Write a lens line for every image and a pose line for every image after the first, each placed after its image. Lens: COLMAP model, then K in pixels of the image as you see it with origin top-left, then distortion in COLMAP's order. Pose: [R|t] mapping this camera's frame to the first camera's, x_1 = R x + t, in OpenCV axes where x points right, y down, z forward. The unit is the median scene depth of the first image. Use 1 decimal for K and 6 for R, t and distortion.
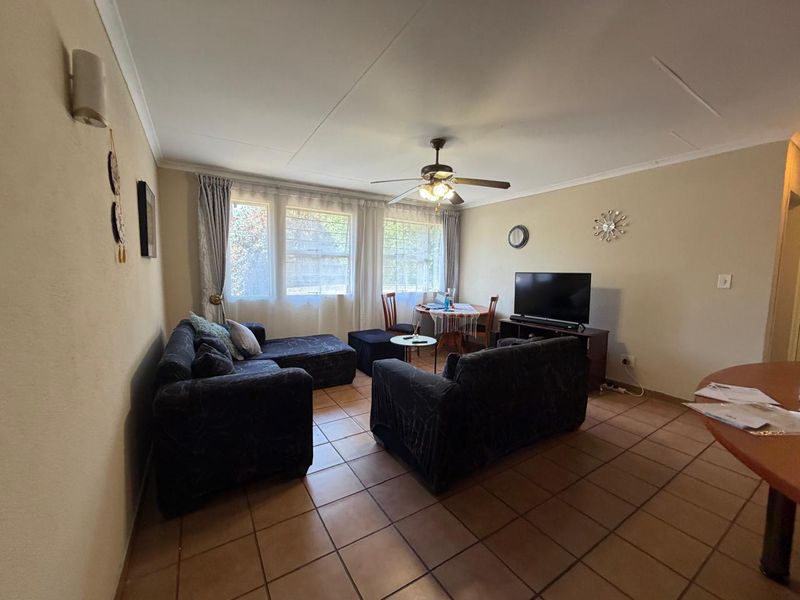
lens RADIAL K [[318.1, 0, 397.5], [0, 318.1, 300.3], [0, 0, 1]] dist [0.002500, 0.000136]
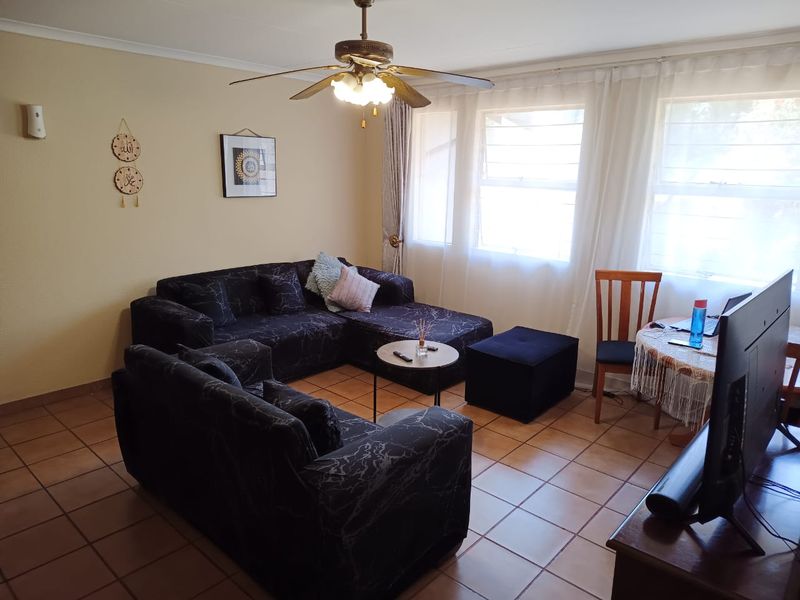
lens RADIAL K [[549.0, 0, 401.1], [0, 549.0, 297.0], [0, 0, 1]] dist [0.051377, -0.060842]
pose [[0.271359, 0.212418, -0.938745, 0.909870], [-0.103380, 0.976132, 0.190994, -0.149905], [0.956910, 0.045220, 0.286842, 0.668638]]
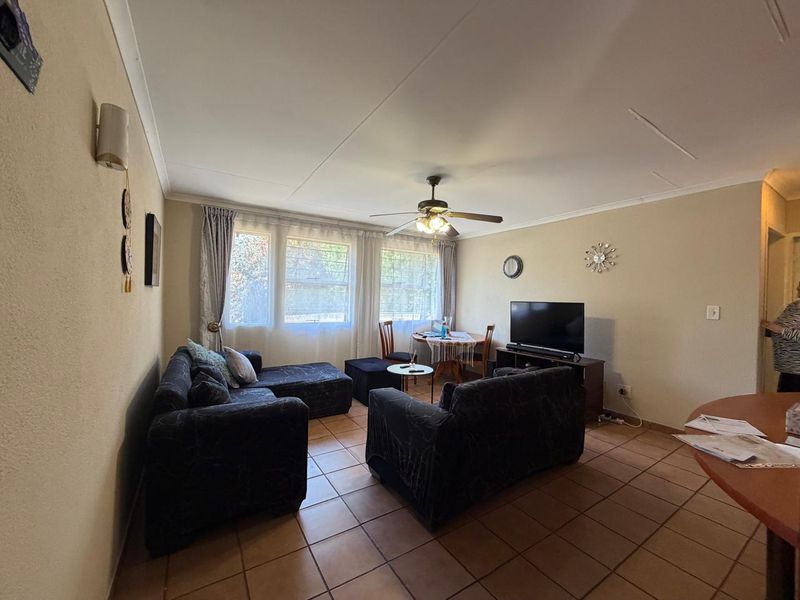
lens RADIAL K [[318.1, 0, 397.5], [0, 318.1, 300.3], [0, 0, 1]] dist [0.002500, 0.000136]
pose [[0.999952, 0.006724, 0.007159, 0.001628], [-0.006099, 0.996444, -0.084041, -0.005319], [-0.007699, 0.083993, 0.996437, -0.015083]]
